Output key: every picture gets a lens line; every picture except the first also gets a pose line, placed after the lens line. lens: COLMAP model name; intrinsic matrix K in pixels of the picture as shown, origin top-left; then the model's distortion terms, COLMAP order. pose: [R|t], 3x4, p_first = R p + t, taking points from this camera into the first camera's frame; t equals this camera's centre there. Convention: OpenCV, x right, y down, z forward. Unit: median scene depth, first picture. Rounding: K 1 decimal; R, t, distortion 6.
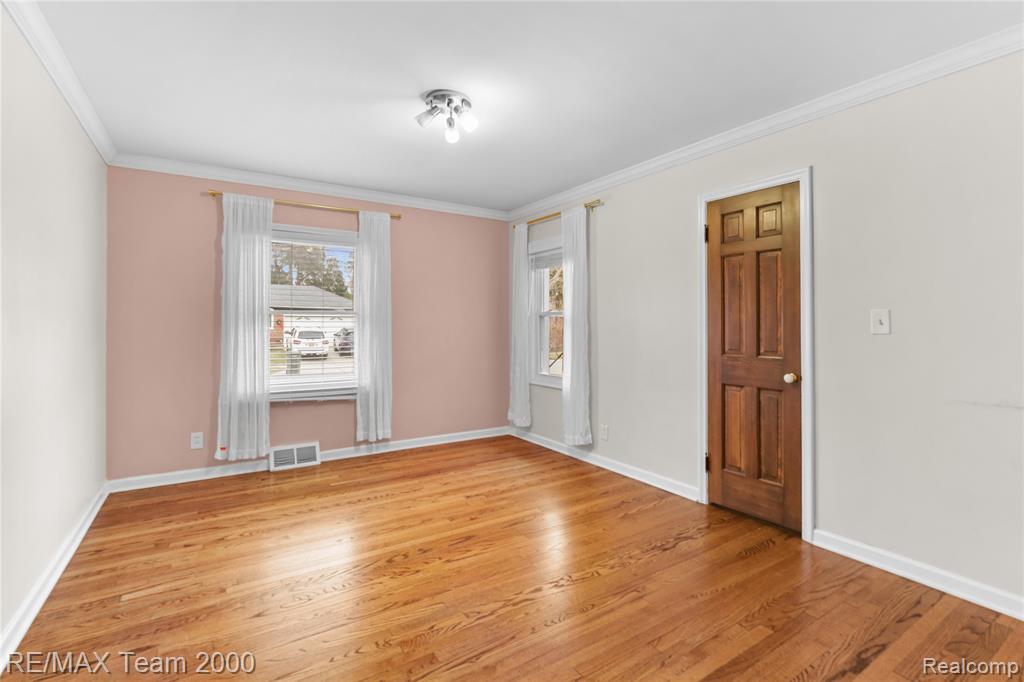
lens RADIAL K [[470.2, 0, 512.2], [0, 470.2, 322.5], [0, 0, 1]] dist [0.001374, 0.000411]
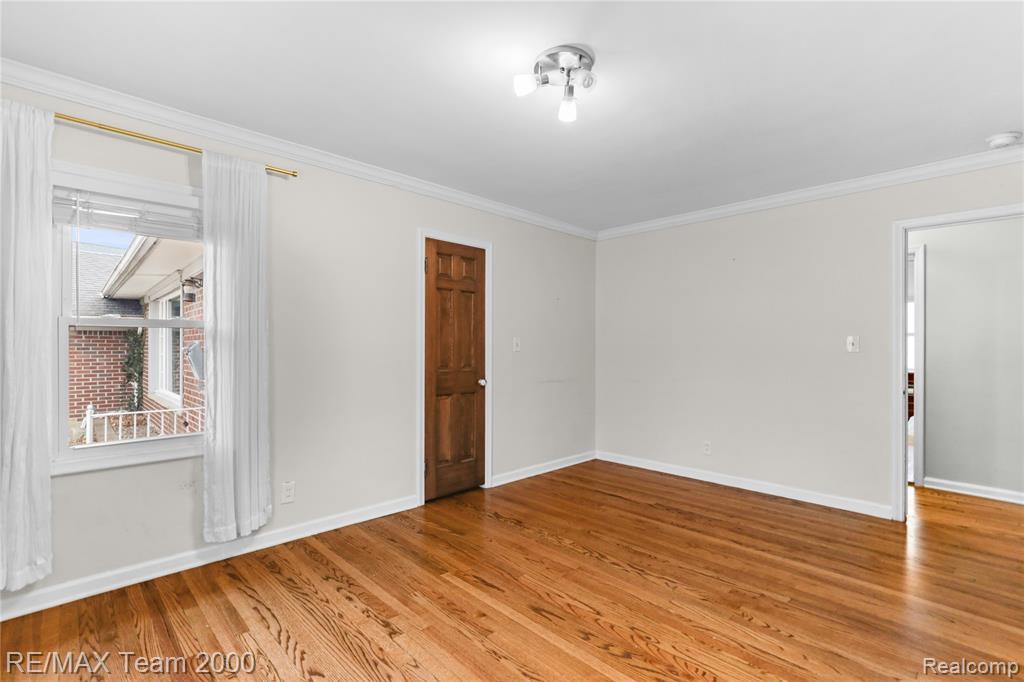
lens RADIAL K [[472.1, 0, 512.3], [0, 472.1, 343.0], [0, 0, 1]] dist [-0.005940, 0.000223]
pose [[-0.193286, 0.009611, 0.981095, -0.836155], [-0.010539, 0.999874, -0.011871, 0.011333], [-0.981086, -0.012635, -0.193161, 1.144809]]
